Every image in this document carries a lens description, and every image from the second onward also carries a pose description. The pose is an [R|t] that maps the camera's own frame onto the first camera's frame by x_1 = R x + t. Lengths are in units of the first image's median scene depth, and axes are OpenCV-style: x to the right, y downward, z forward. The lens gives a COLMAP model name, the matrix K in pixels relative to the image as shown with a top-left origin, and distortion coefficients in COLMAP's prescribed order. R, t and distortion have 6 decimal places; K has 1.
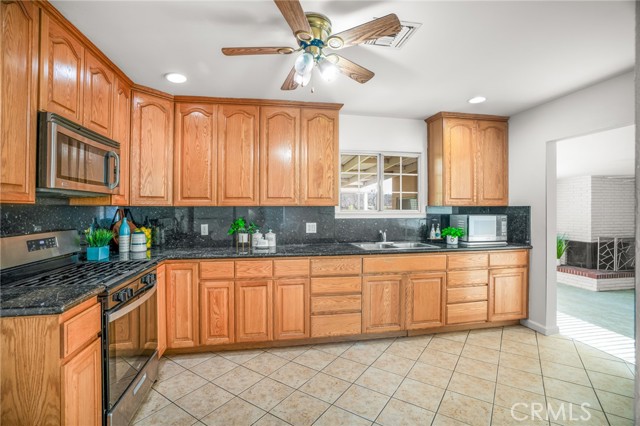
lens RADIAL K [[301.6, 0, 318.7], [0, 301.6, 209.2], [0, 0, 1]] dist [-0.041782, 0.000736]
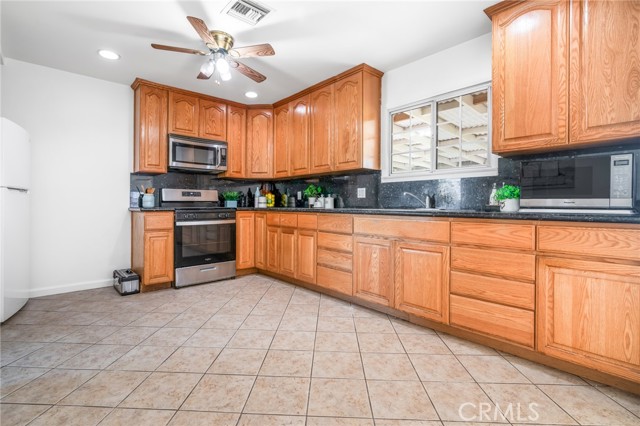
lens RADIAL K [[303.0, 0, 319.7], [0, 303.0, 204.7], [0, 0, 1]] dist [0.000511, 0.000100]
pose [[0.522038, 0.001414, -0.852921, 0.847356], [-0.005870, 0.999981, -0.001935, 0.113618], [0.852902, 0.006016, 0.522036, 0.362426]]
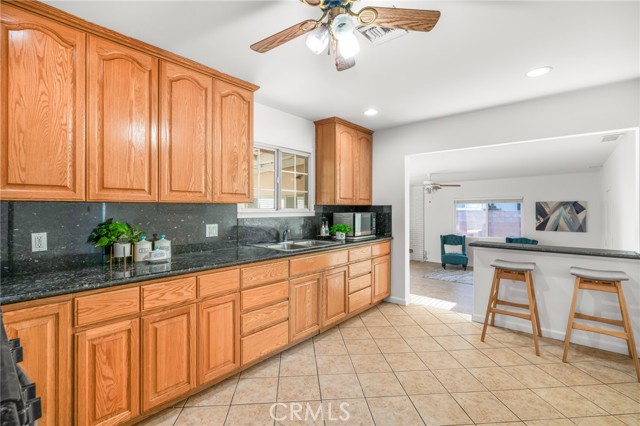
lens RADIAL K [[297.0, 0, 320.5], [0, 297.0, 209.2], [0, 0, 1]] dist [-0.000146, 0.000274]
pose [[0.775937, -0.000848, 0.630810, -0.323972], [0.001174, 0.999999, -0.000100, 0.006036], [-0.630809, 0.000819, 0.775937, 0.216122]]
